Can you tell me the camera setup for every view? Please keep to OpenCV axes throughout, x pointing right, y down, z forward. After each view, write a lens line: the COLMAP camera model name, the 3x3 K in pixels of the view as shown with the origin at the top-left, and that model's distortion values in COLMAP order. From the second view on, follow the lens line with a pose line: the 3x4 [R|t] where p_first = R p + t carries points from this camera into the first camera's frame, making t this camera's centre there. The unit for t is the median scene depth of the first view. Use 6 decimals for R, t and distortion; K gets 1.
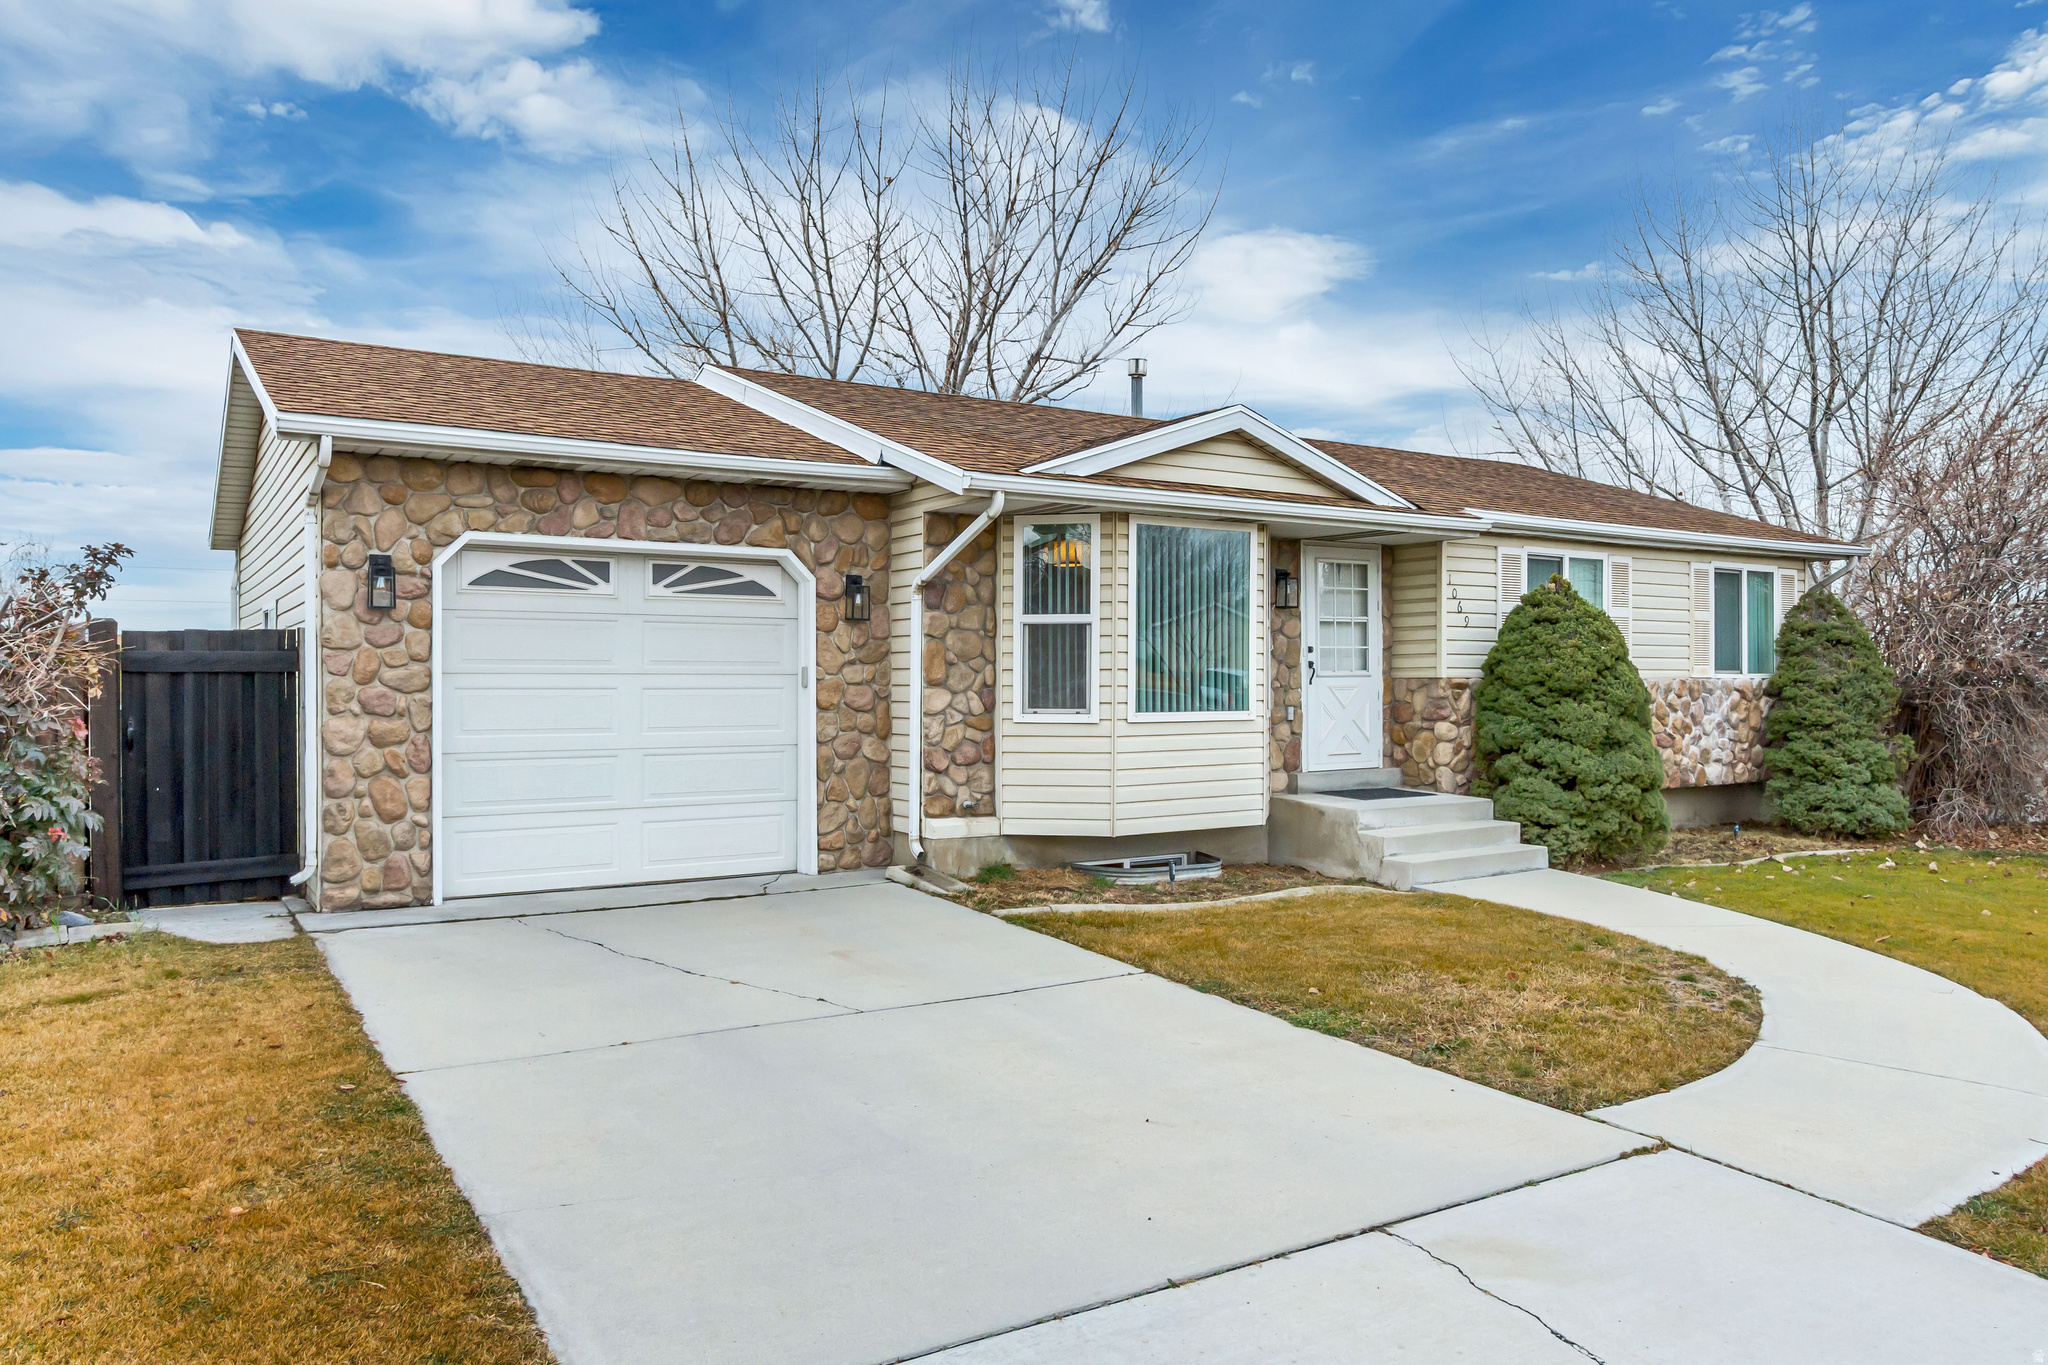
lens RADIAL K [[1447.9, 0, 1030.8], [0, 1447.9, 682.6], [0, 0, 1]] dist [-0.004194, 0.001705]
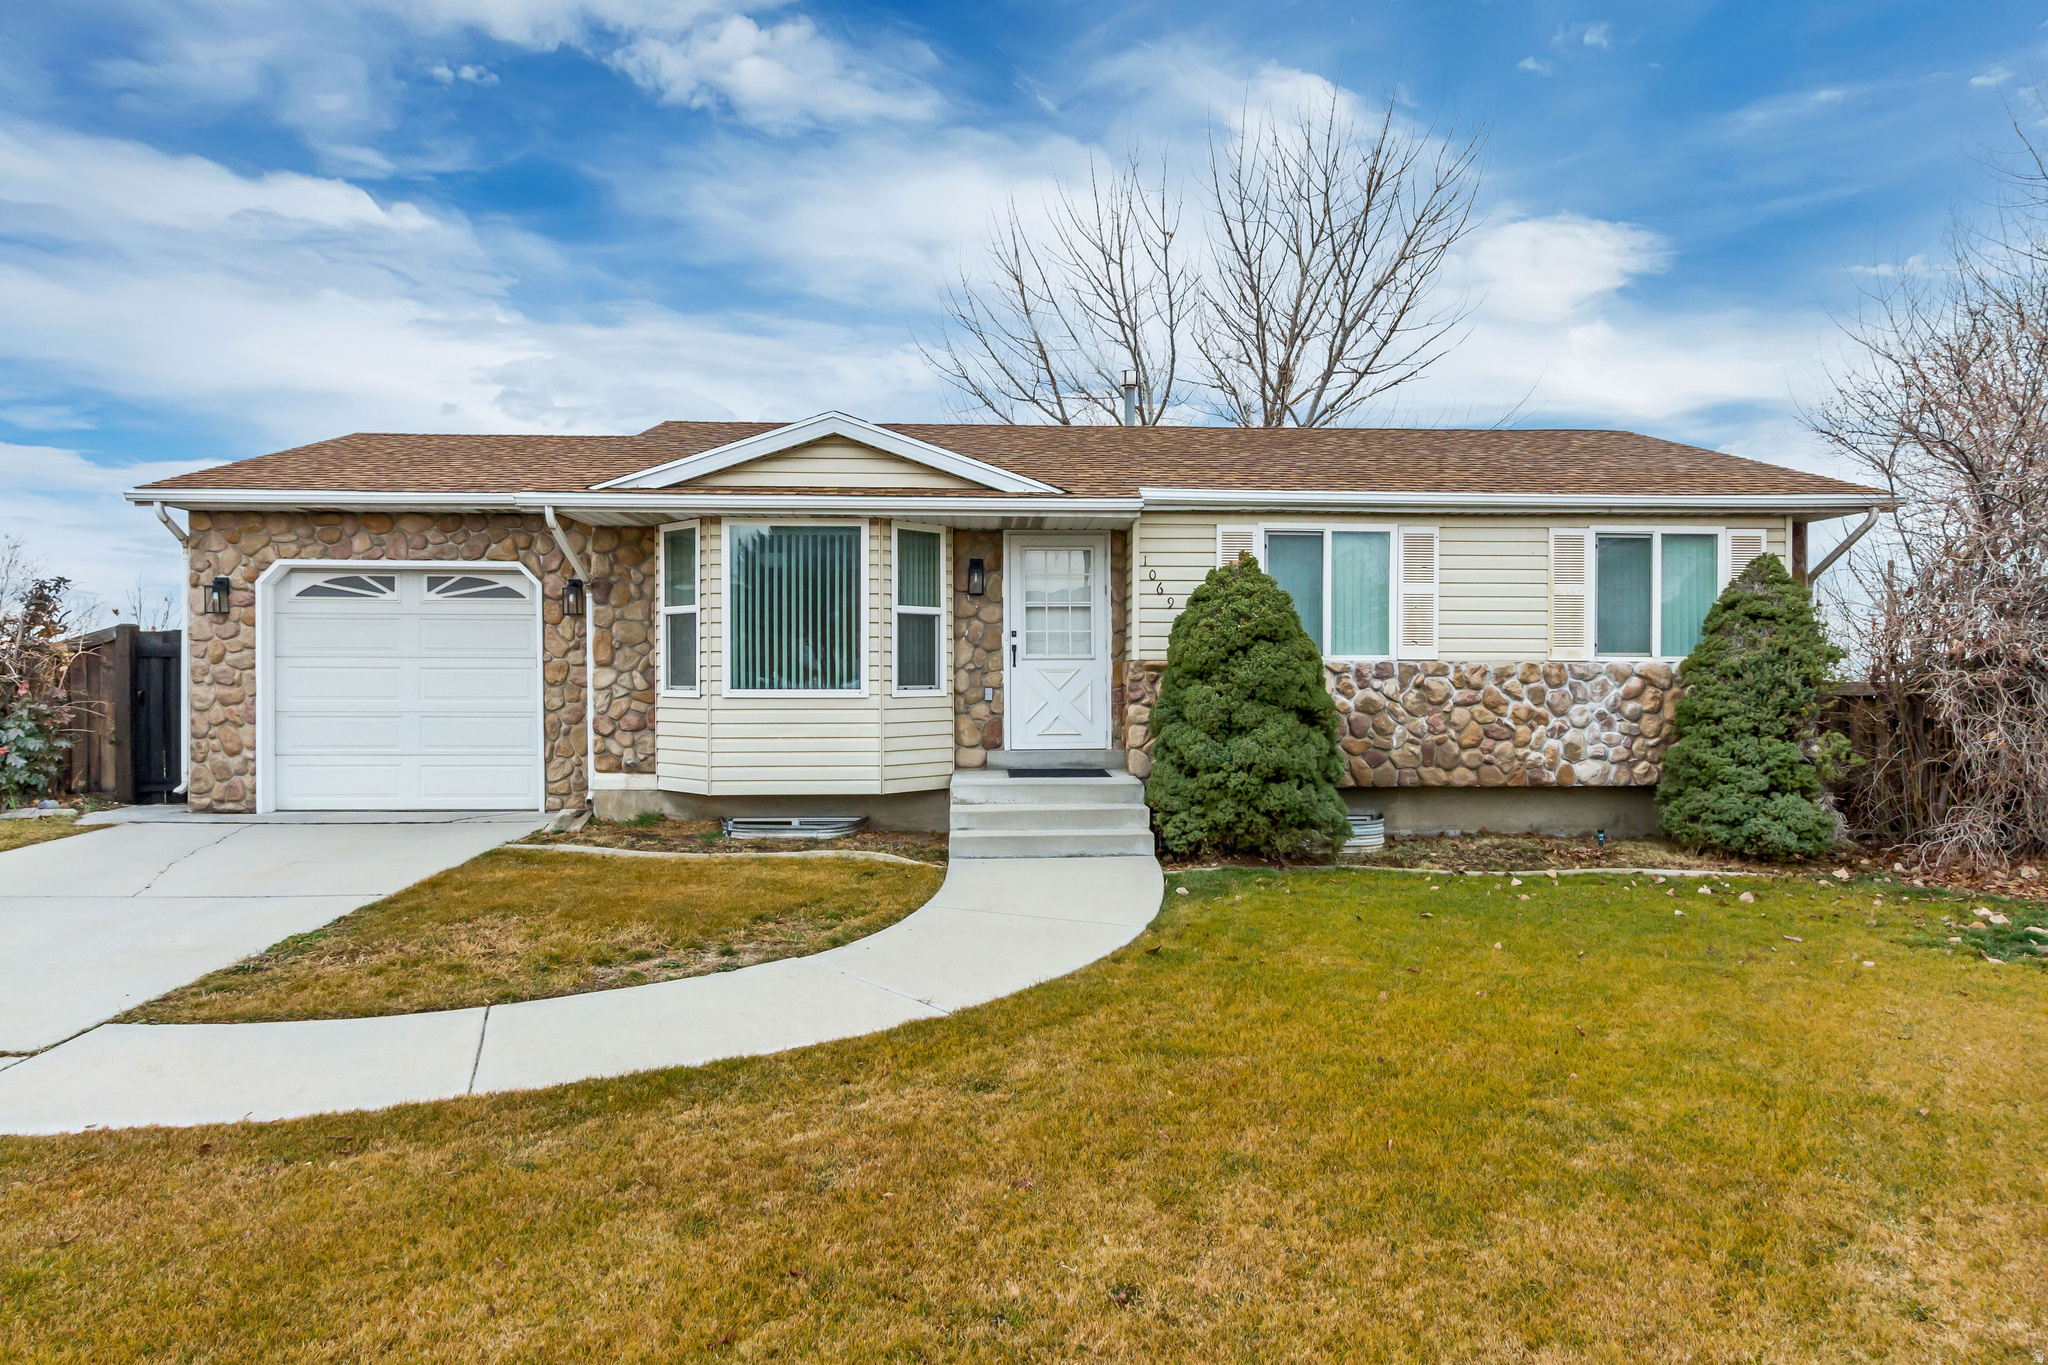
lens RADIAL K [[1143.3, 0, 1027.5], [0, 1143.3, 688.9], [0, 0, 1]] dist [0.004170, -0.002387]
pose [[0.862320, 0.006536, -0.506322, 0.730874], [-0.003446, 0.999969, 0.007041, 0.013264], [0.506353, -0.004327, 0.862316, 0.333483]]
